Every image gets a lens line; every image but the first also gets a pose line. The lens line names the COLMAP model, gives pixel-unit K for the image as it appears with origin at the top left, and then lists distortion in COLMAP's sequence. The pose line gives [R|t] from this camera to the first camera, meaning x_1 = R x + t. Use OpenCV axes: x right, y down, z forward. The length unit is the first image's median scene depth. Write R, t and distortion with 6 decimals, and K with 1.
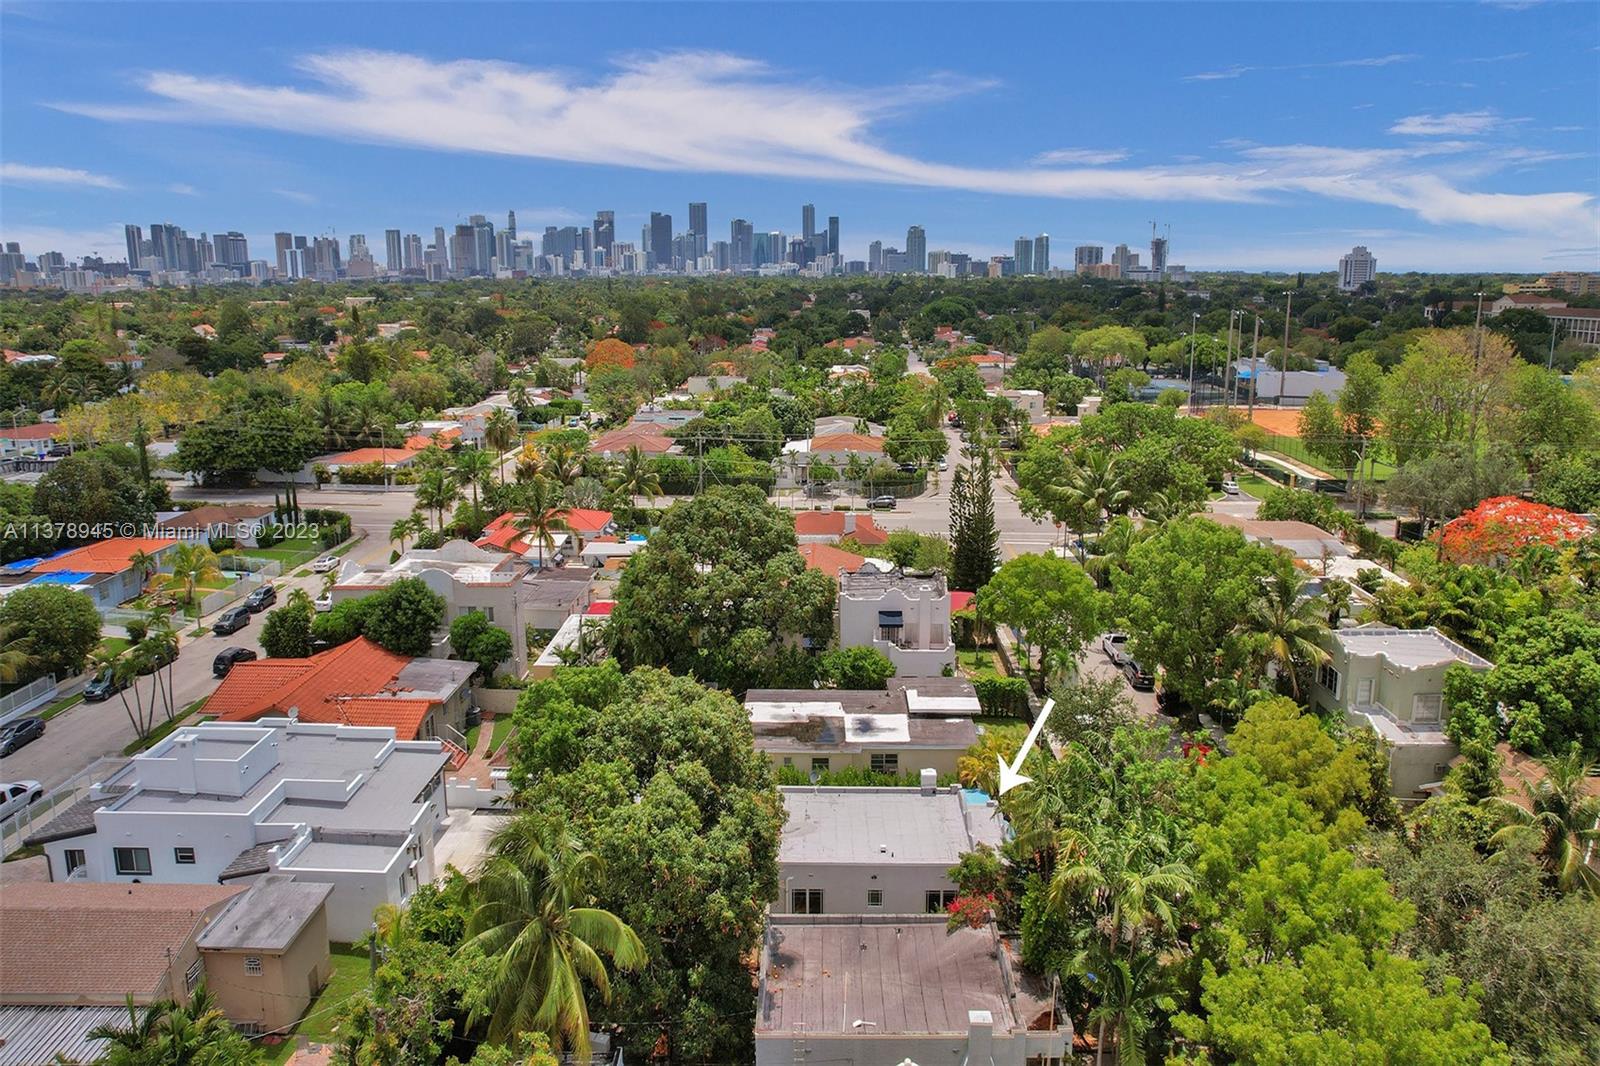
lens RADIAL K [[1005.8, 0, 797.6], [0, 1005.8, 535.5], [0, 0, 1]] dist [-0.065660, 0.049384]
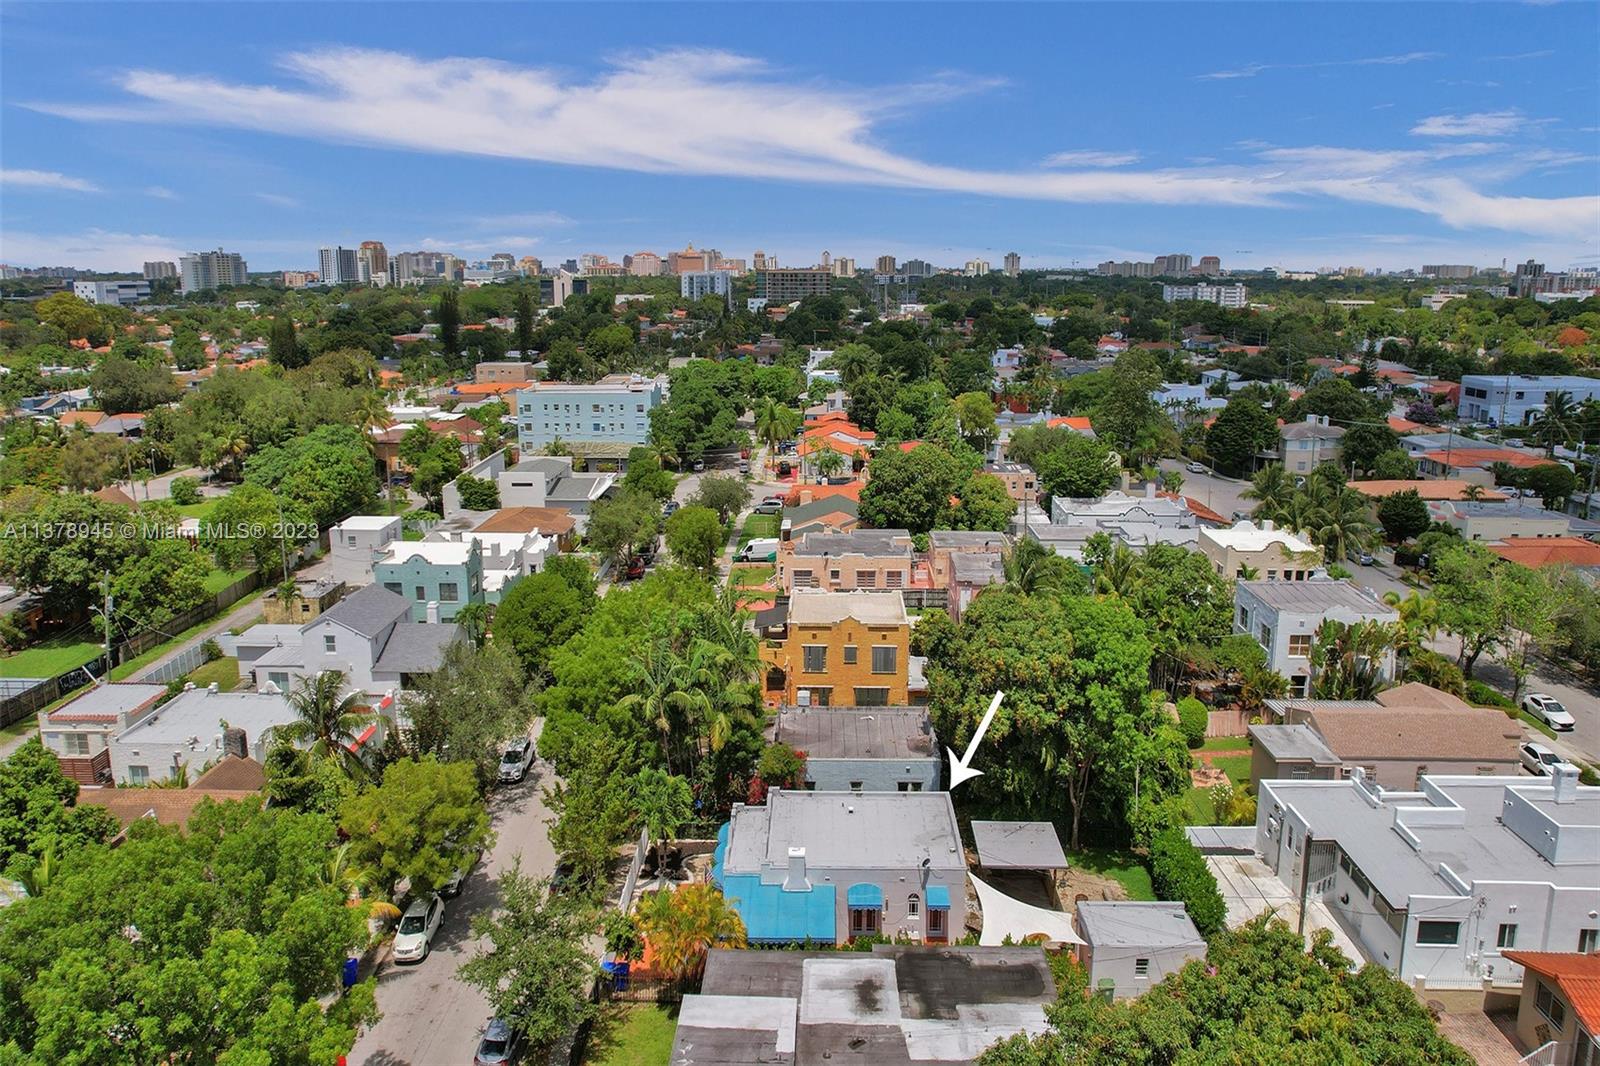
lens RADIAL K [[1005.8, 0, 804.1], [0, 1005.8, 544.6], [0, 0, 1]] dist [-0.065660, 0.049384]
pose [[-0.999973, 0.007159, -0.001870, 0.092227], [0.005221, 0.861752, 0.507303, -0.338088], [0.005243, 0.507280, -0.861765, 1.205202]]
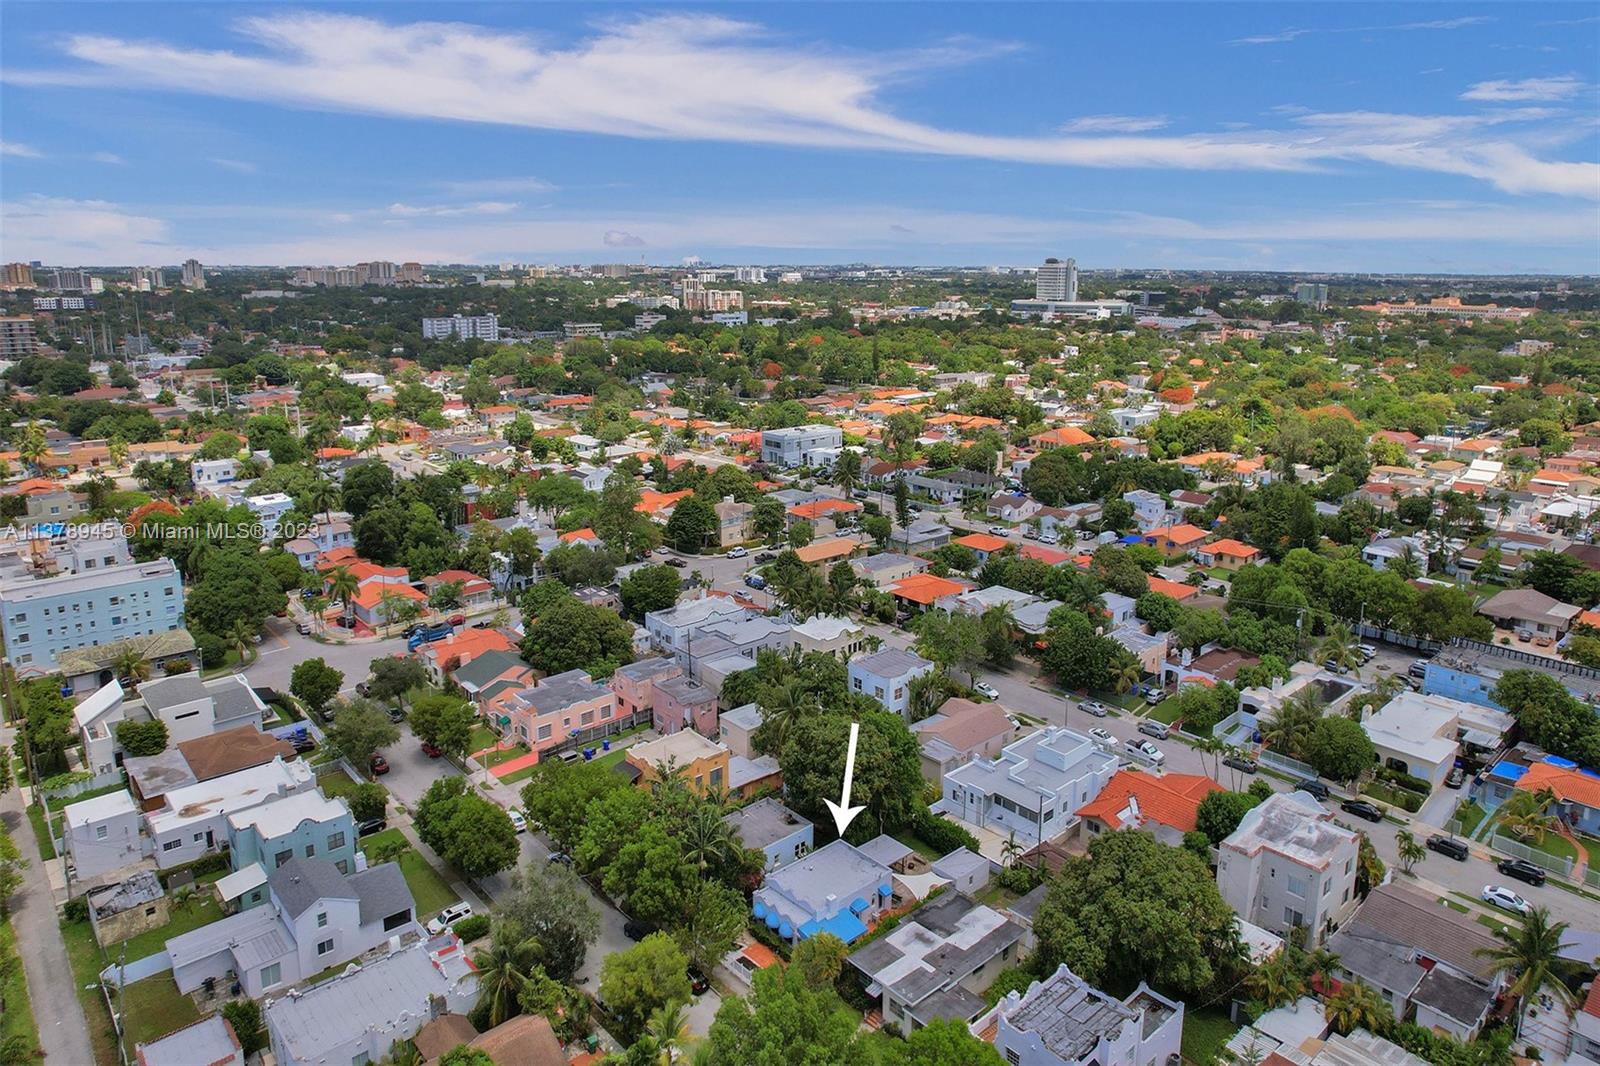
lens RADIAL K [[1005.8, 0, 801.4], [0, 1005.8, 534.0], [0, 0, 1]] dist [-0.065660, 0.049384]
pose [[-0.725633, 0.182144, -0.663537, 0.873683], [-0.179398, 0.880895, 0.437996, -0.770029], [0.664284, 0.436861, -0.606530, 1.272194]]
